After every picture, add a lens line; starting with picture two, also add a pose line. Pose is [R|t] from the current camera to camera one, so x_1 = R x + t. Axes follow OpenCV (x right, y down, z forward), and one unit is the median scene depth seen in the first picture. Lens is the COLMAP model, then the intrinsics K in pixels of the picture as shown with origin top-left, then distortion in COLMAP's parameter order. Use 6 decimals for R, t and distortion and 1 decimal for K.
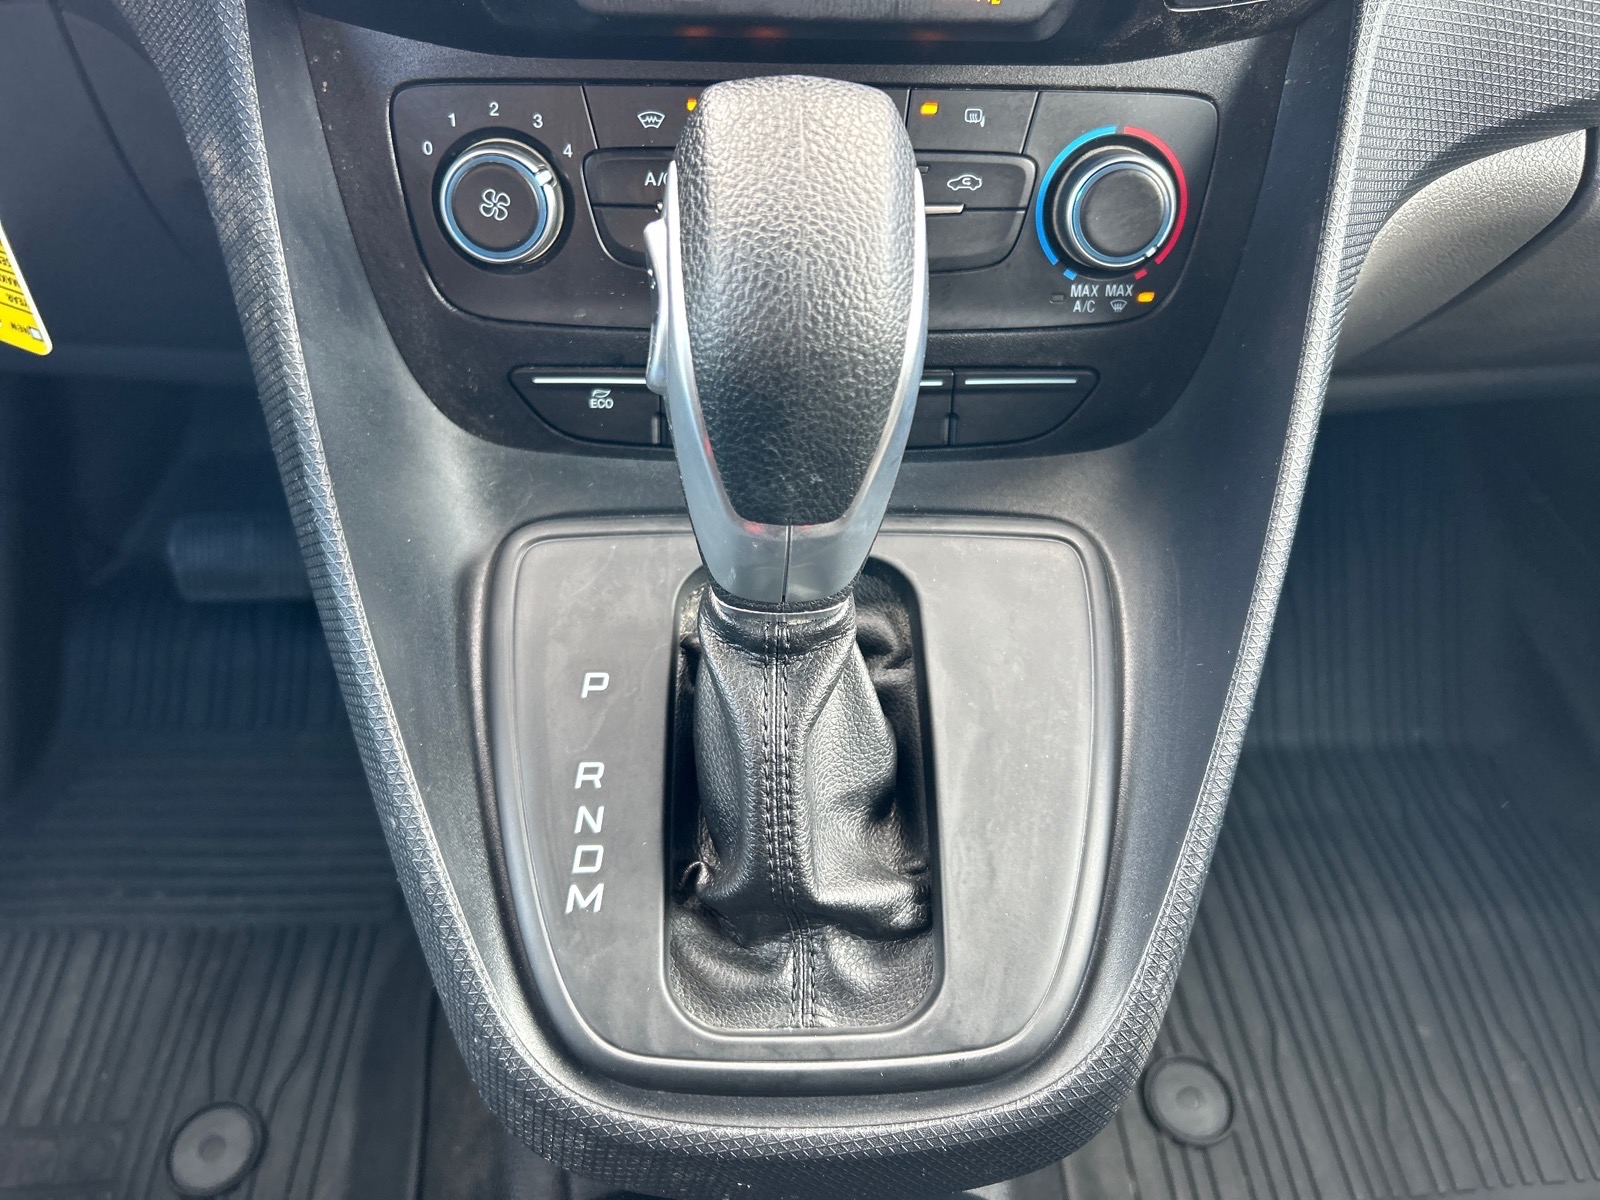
lens RADIAL K [[1243.0, 0, 792.1], [0, 1243.0, 596.2], [0, 0, 1]] dist [0.010501, -0.035286]
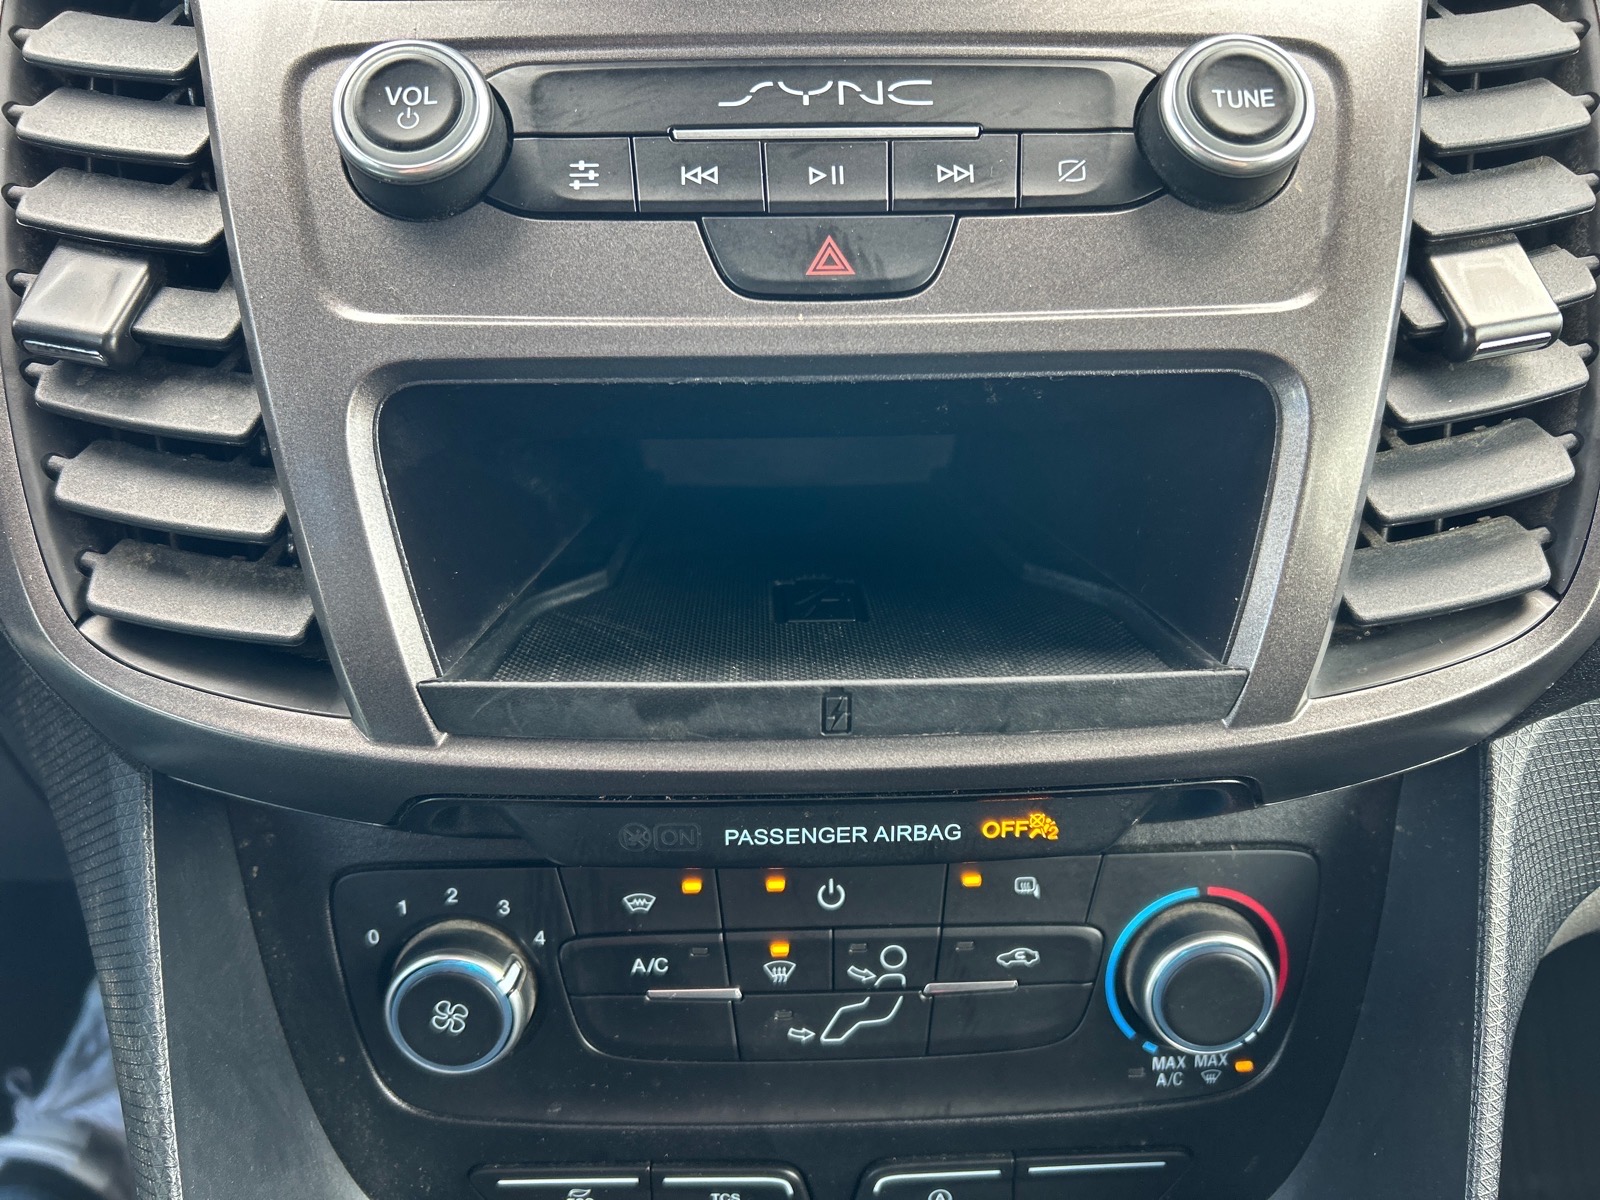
lens RADIAL K [[1255.5, 0, 791.6], [0, 1255.5, 598.6], [0, 0, 1]] dist [-0.007660, -0.001541]
pose [[0.999544, -0.020892, -0.021783, 0.011866], [0.016536, 0.982817, -0.183838, -0.429985], [0.025250, 0.183394, 0.982715, 0.136584]]
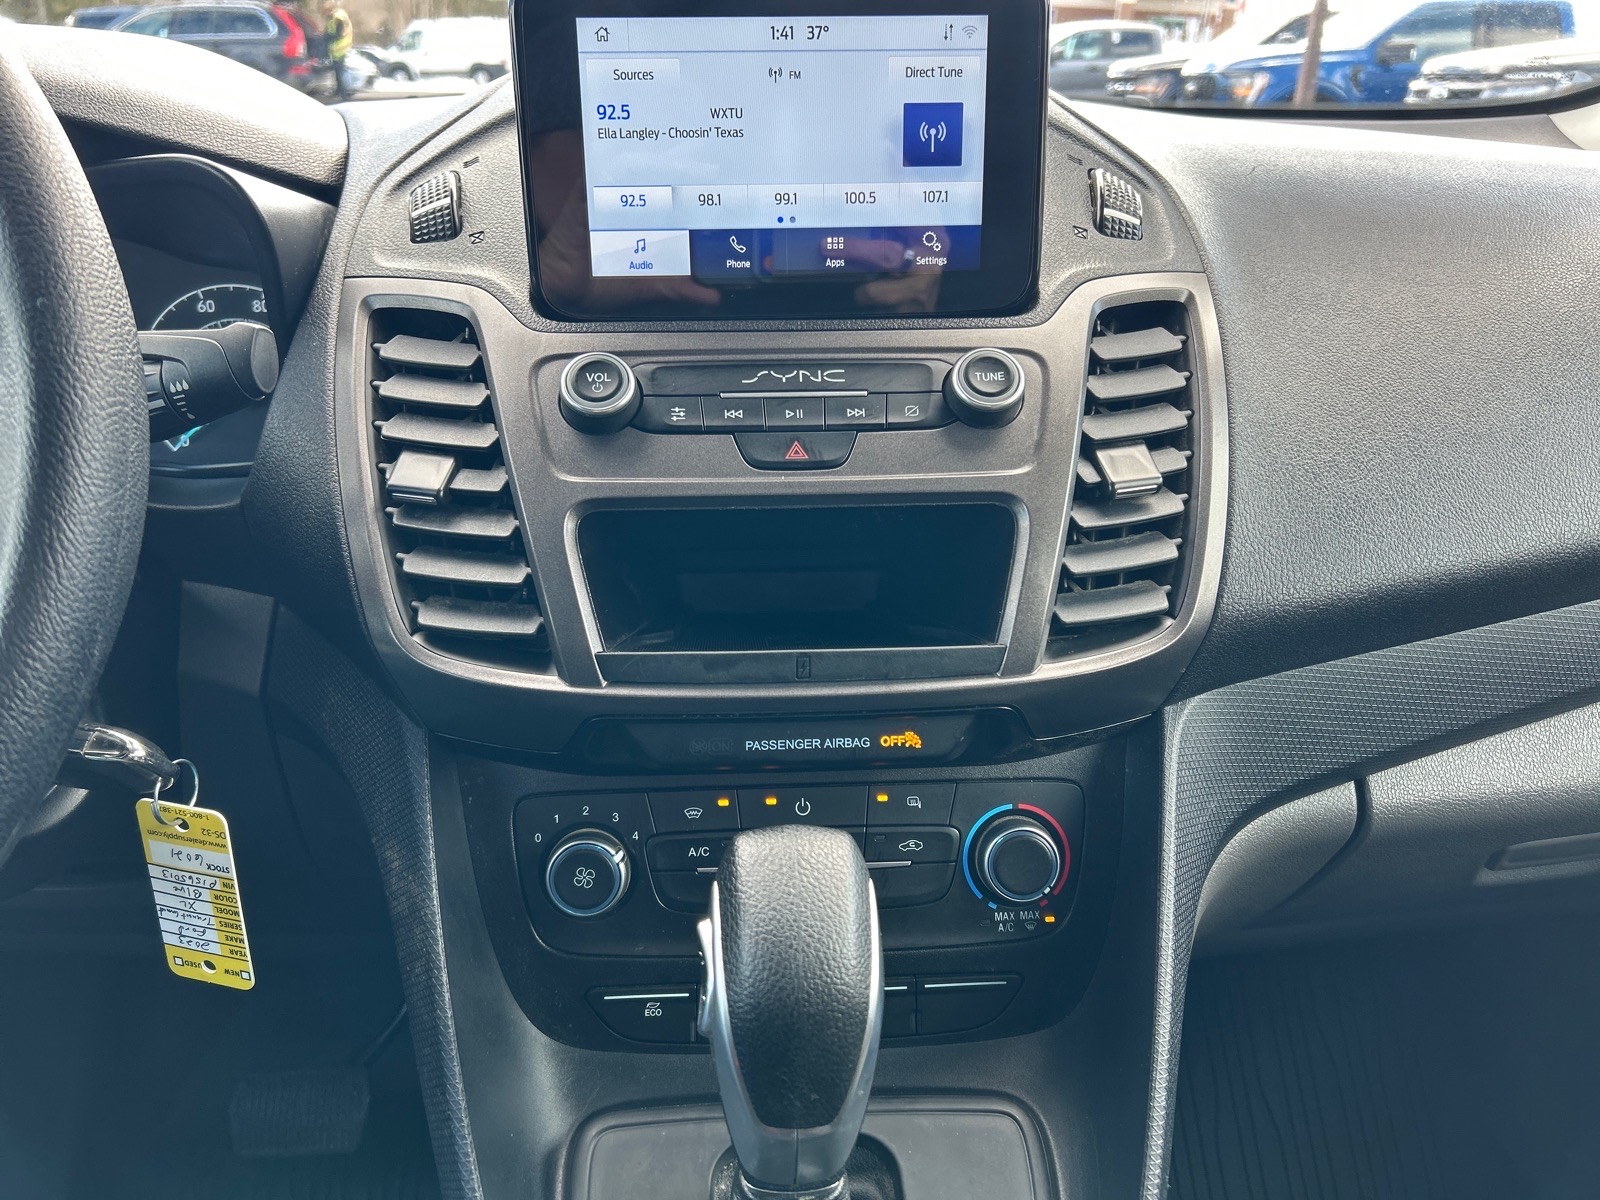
lens RADIAL K [[1218.8, 0, 791.3], [0, 1218.8, 607.2], [0, 0, 1]] dist [0.116207, -0.293960]
pose [[0.999420, -0.033707, 0.004832, 0.003346], [0.033088, 0.927830, -0.371532, -0.069562], [0.008040, 0.371477, 0.928408, -0.429467]]
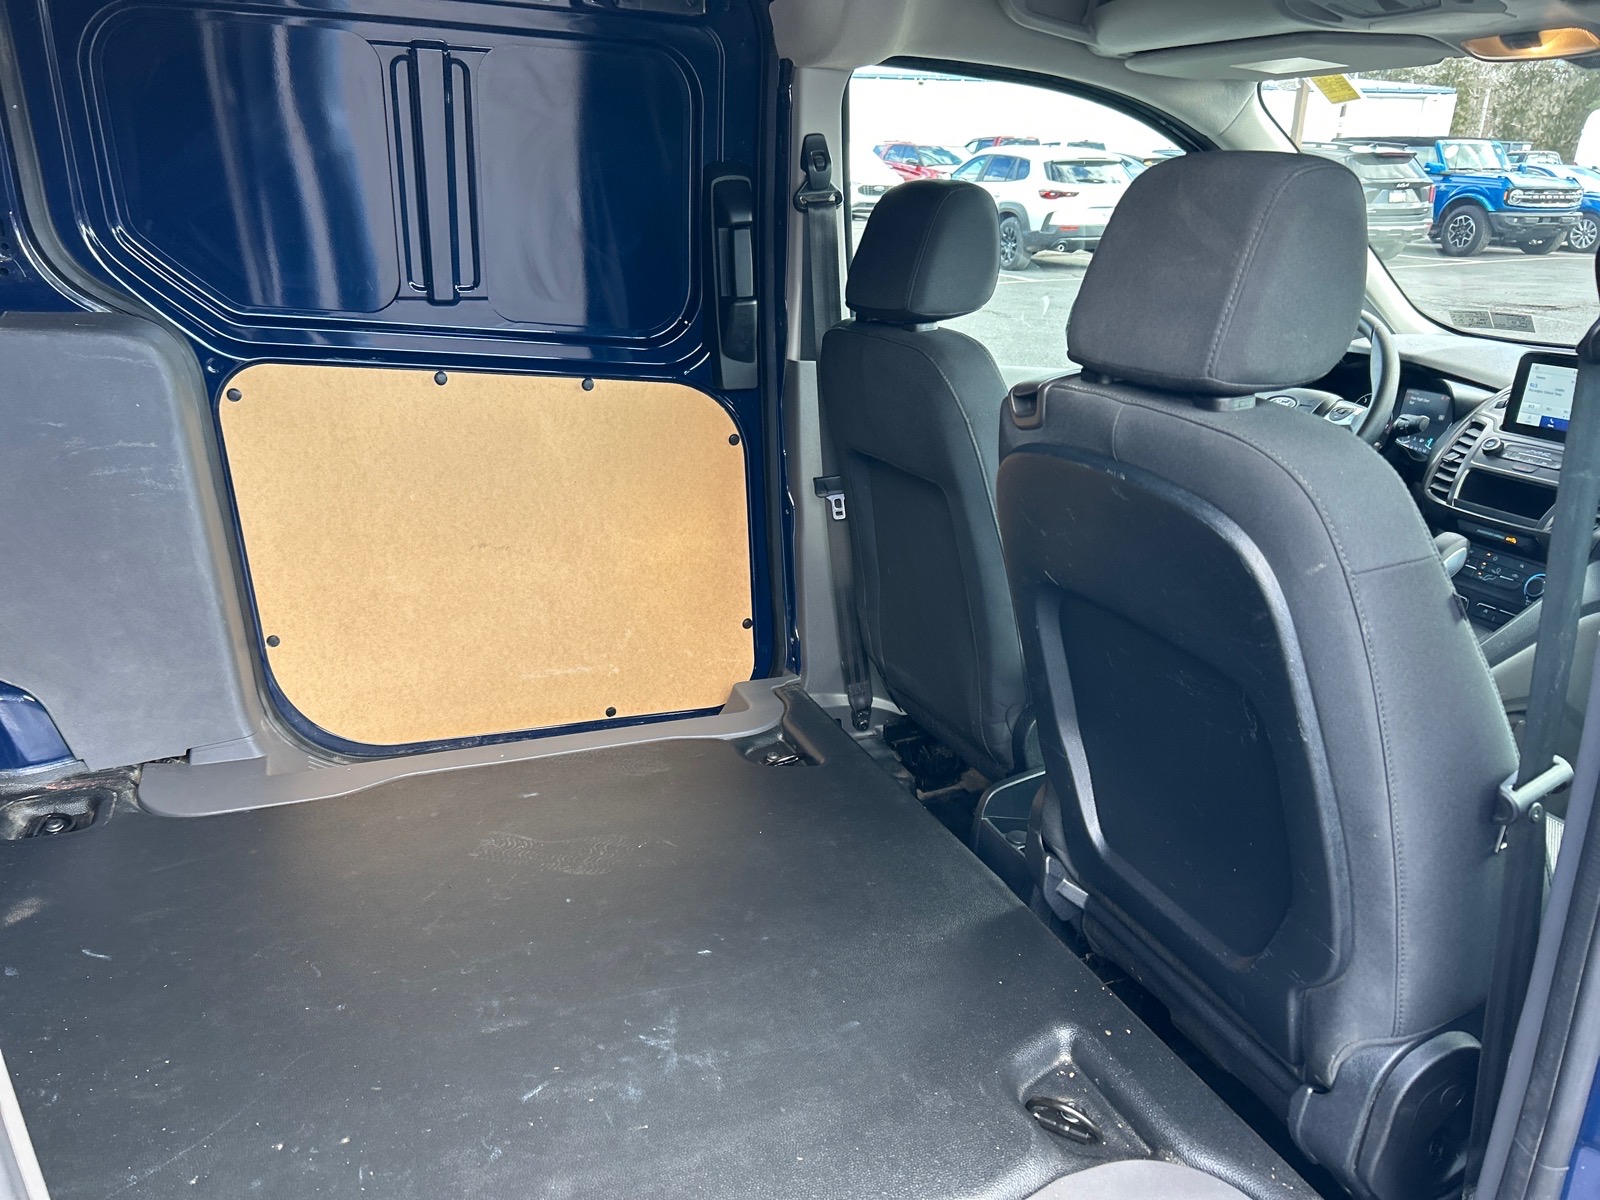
lens RADIAL K [[1205.0, 0, 791.4], [0, 1205.0, 612.7], [0, 0, 1]] dist [0.045173, -0.049700]
pose [[0.336760, 0.288683, -0.896245, 4.046806], [-0.668642, 0.743492, -0.011759, 2.048717], [0.662956, 0.603227, 0.443403, -3.506773]]
